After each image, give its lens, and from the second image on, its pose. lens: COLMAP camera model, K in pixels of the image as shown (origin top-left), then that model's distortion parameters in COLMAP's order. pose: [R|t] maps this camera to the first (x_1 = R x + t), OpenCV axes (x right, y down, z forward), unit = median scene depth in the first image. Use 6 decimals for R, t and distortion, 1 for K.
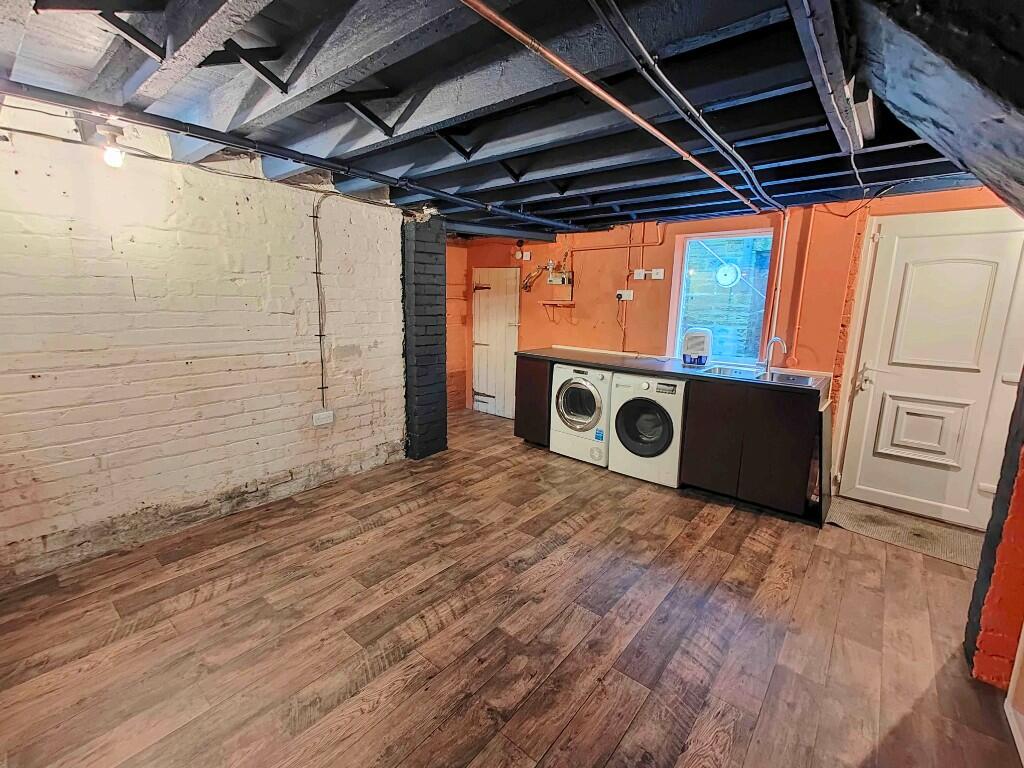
lens RADIAL K [[453.6, 0, 515.0], [0, 453.6, 381.3], [0, 0, 1]] dist [0.011572, 0.001426]
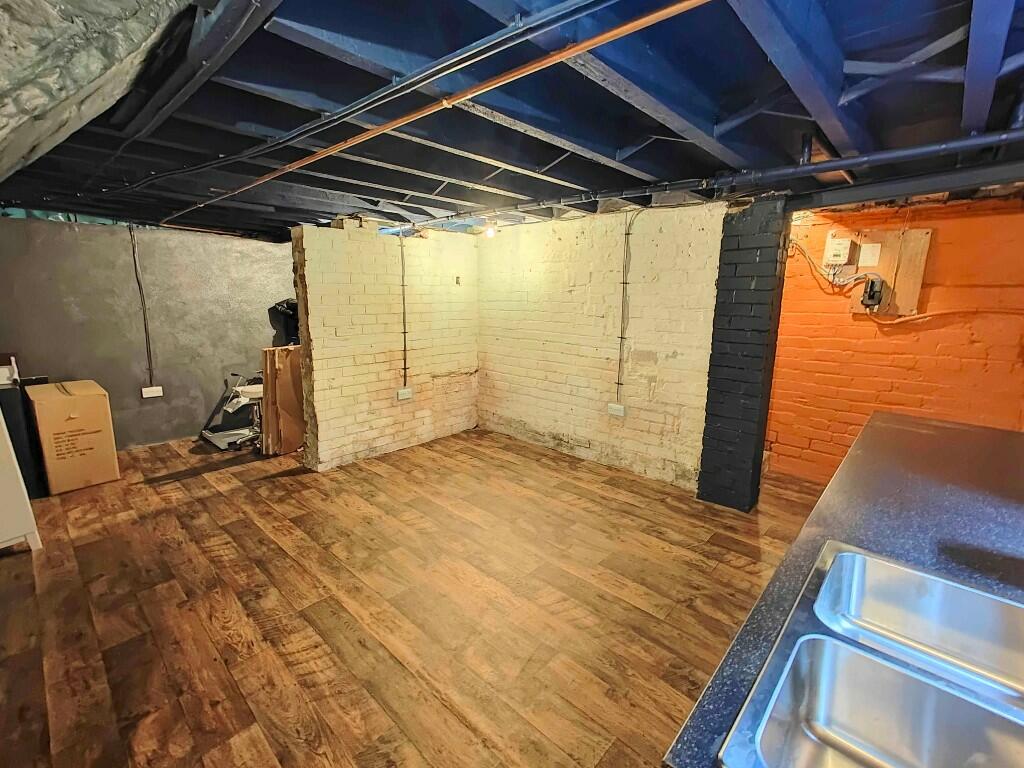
lens RADIAL K [[453.6, 0, 508.4], [0, 453.6, 387.3], [0, 0, 1]] dist [0.011572, 0.001426]
pose [[-0.066584, 0.187812, -0.979945, 0.776410], [-0.194206, 0.960903, 0.197358, -0.160731], [0.978698, 0.203452, -0.027506, 0.828991]]
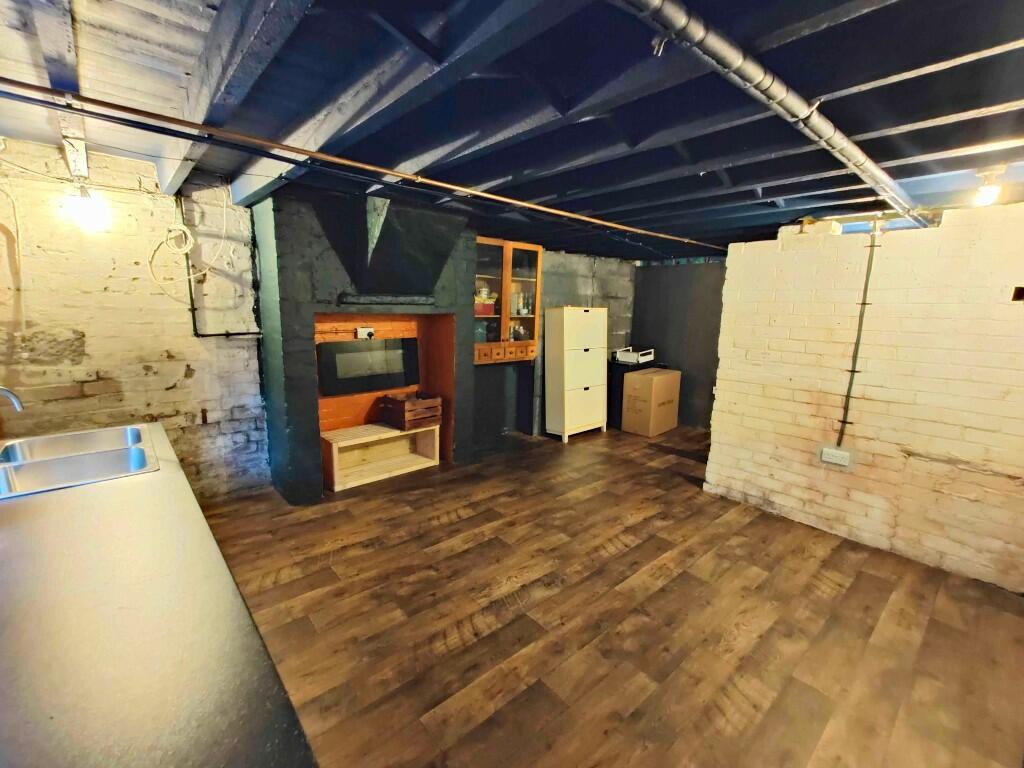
lens RADIAL K [[453.6, 0, 515.5], [0, 453.6, 375.2], [0, 0, 1]] dist [0.011572, 0.001426]
pose [[-0.987199, -0.070907, 0.142865, -0.021704], [-0.018827, 0.941285, 0.337088, -0.289468], [-0.158379, 0.330083, -0.930570, 1.459035]]
